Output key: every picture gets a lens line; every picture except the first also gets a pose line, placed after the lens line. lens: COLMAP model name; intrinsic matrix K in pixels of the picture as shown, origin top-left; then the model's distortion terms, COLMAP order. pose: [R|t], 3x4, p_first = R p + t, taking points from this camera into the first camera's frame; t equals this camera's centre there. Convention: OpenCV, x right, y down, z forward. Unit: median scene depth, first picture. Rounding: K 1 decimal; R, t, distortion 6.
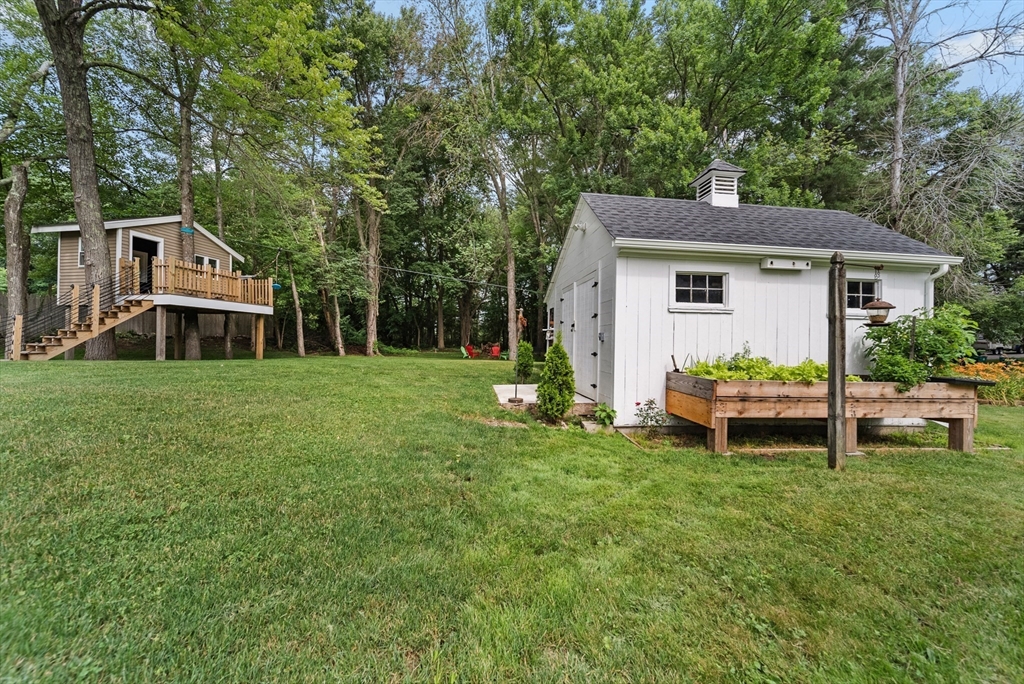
lens RADIAL K [[363.6, 0, 511.3], [0, 363.6, 340.6], [0, 0, 1]] dist [-0.001243, -0.000265]
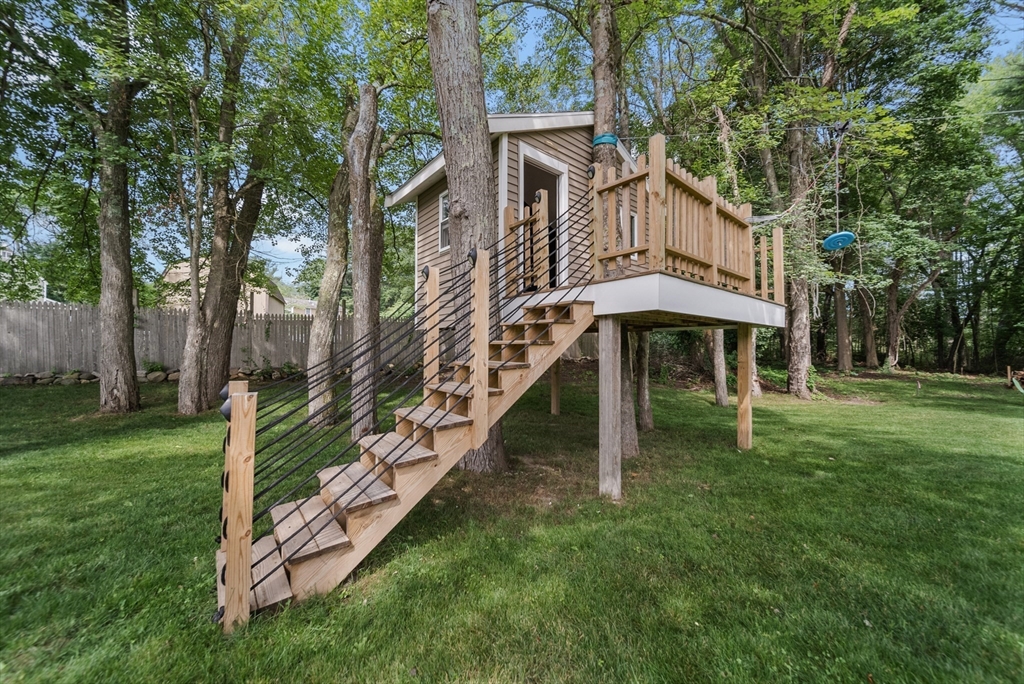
lens RADIAL K [[363.6, 0, 511.3], [0, 363.6, 340.6], [0, 0, 1]] dist [-0.001243, -0.000265]
pose [[0.773183, -0.028762, -0.633530, -0.855377], [0.016857, 0.999550, -0.024806, -0.071602], [0.633958, 0.008500, 0.773320, 0.720481]]
